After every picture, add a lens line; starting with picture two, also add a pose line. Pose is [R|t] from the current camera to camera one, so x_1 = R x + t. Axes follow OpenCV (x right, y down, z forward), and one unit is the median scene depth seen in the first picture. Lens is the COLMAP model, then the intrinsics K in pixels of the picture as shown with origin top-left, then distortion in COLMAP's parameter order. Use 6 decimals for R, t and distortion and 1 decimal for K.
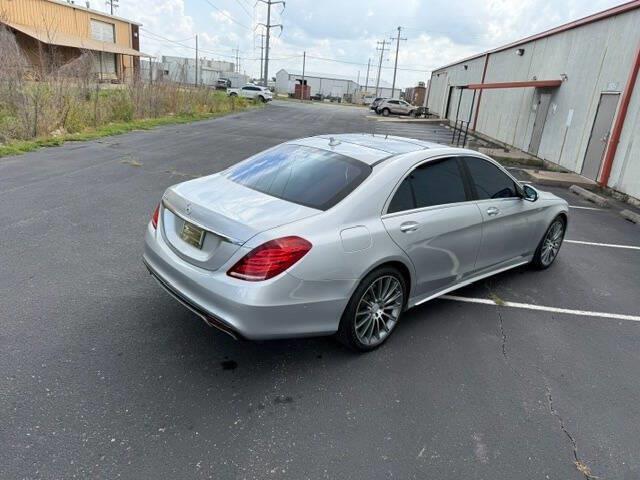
lens RADIAL K [[465.0, 0, 321.3], [0, 465.0, 238.4], [0, 0, 1]] dist [0.033235, -0.035465]
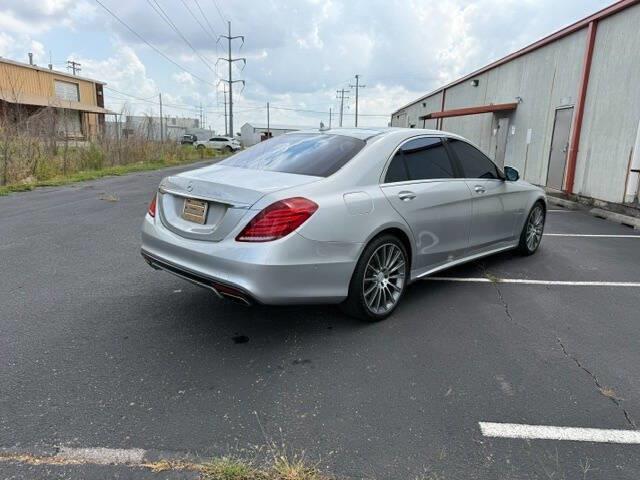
lens RADIAL K [[465.0, 0, 320.6], [0, 465.0, 243.8], [0, 0, 1]] dist [0.033235, -0.035465]
pose [[0.995544, -0.071830, 0.061093, -0.024842], [0.077243, 0.992812, -0.091425, 0.057371], [-0.054087, 0.095736, 0.993936, 0.000311]]
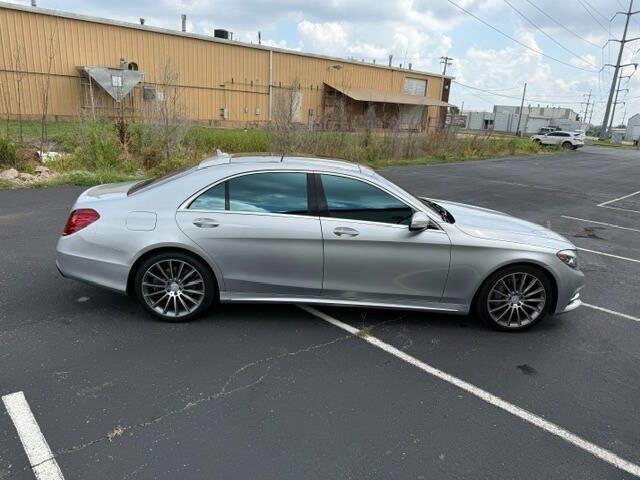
lens RADIAL K [[465.0, 0, 323.0], [0, 465.0, 245.9], [0, 0, 1]] dist [0.033235, -0.035465]
pose [[0.764095, 0.137159, -0.630354, 0.413545], [-0.190426, 0.981550, -0.017252, -0.001873], [0.616357, 0.133217, 0.776117, 0.104491]]
